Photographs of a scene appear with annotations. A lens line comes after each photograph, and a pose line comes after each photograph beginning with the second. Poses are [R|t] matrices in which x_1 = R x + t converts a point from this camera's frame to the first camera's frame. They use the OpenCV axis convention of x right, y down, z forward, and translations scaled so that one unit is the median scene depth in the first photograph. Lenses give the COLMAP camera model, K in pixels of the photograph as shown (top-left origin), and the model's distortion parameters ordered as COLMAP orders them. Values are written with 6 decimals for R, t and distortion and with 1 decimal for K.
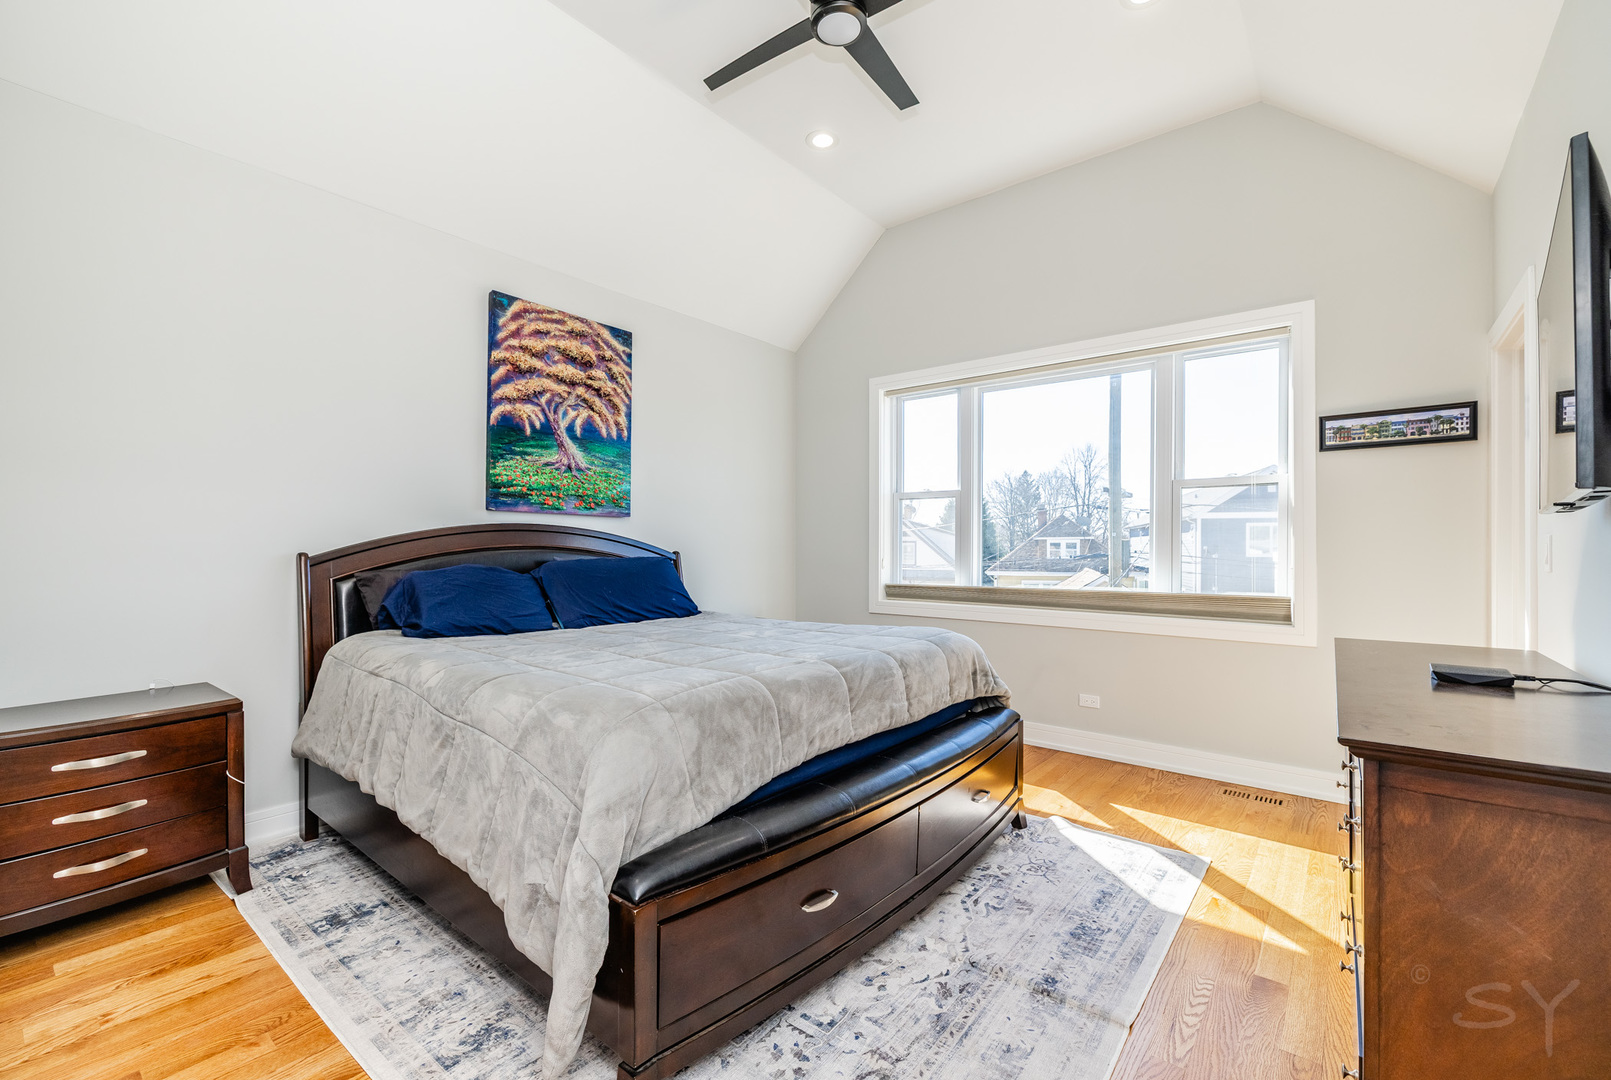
lens RADIAL K [[683.7, 0, 805.5], [0, 683.7, 540.0], [0, 0, 1]] dist [0.003899, 0.000353]
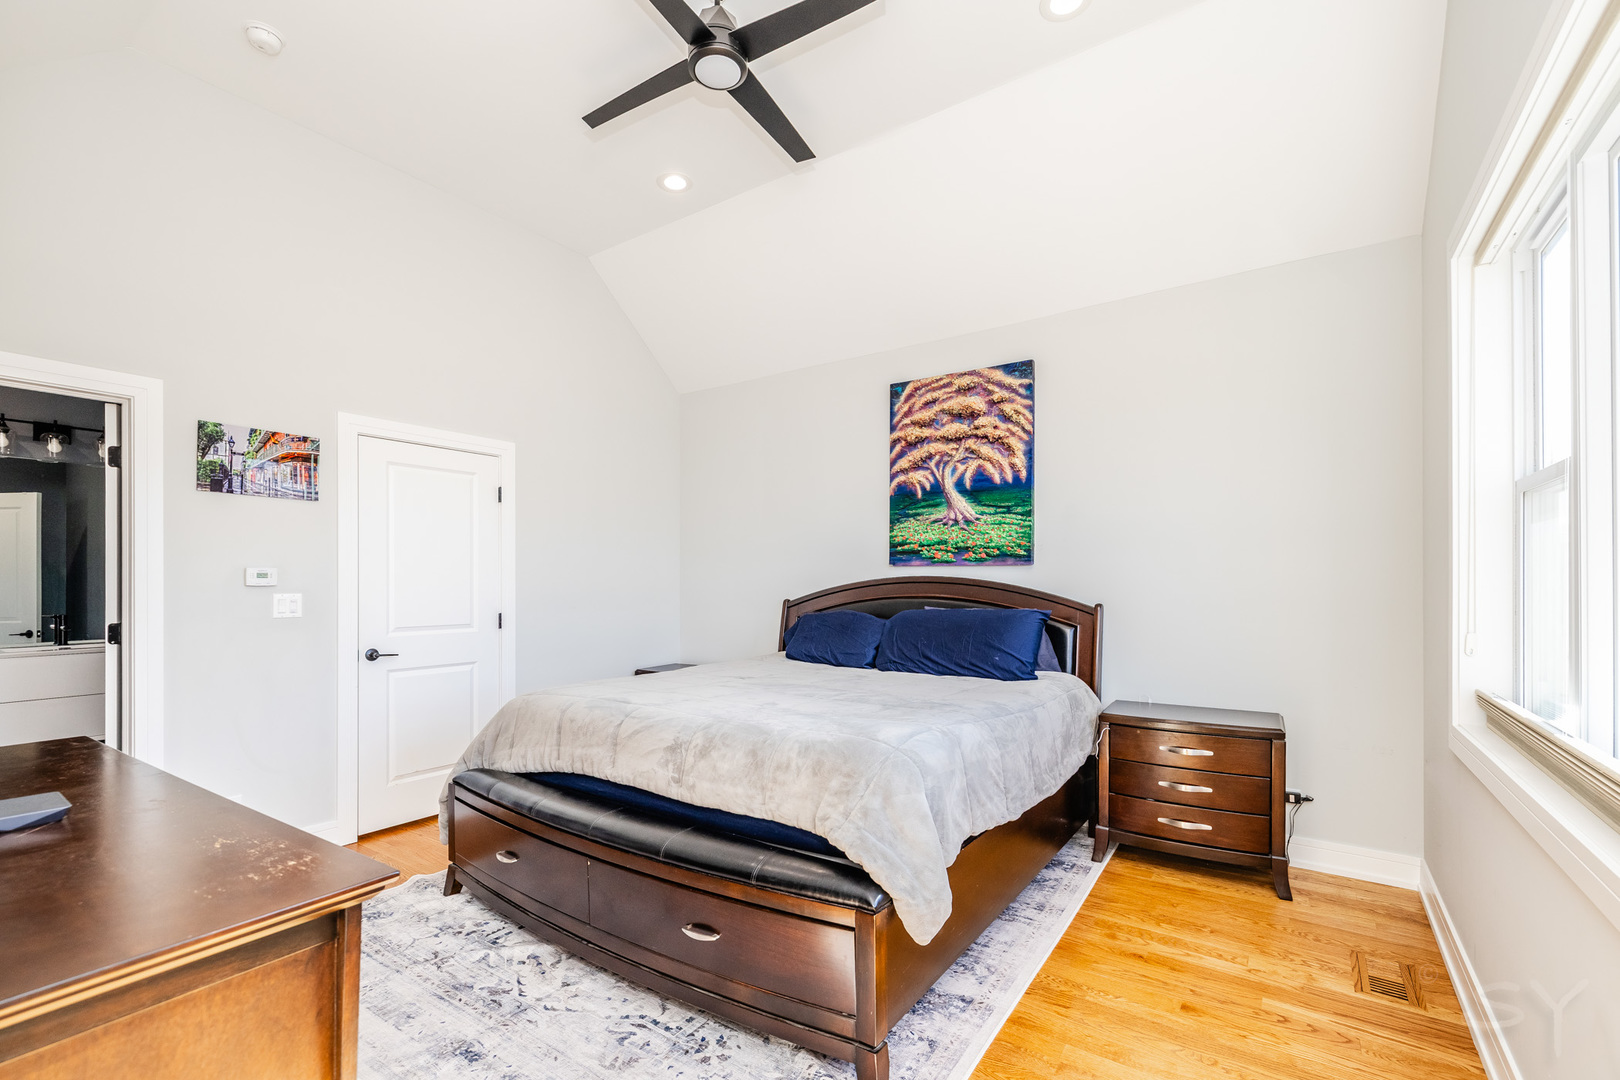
lens RADIAL K [[708.4, 0, 843.5], [0, 708.4, 584.4], [0, 0, 1]] dist [-0.003025, -0.000022]
pose [[0.088843, 0.001832, -0.996044, 0.731639], [0.009074, 0.999955, 0.002648, -0.014171], [0.996004, -0.009273, 0.088822, 0.750347]]
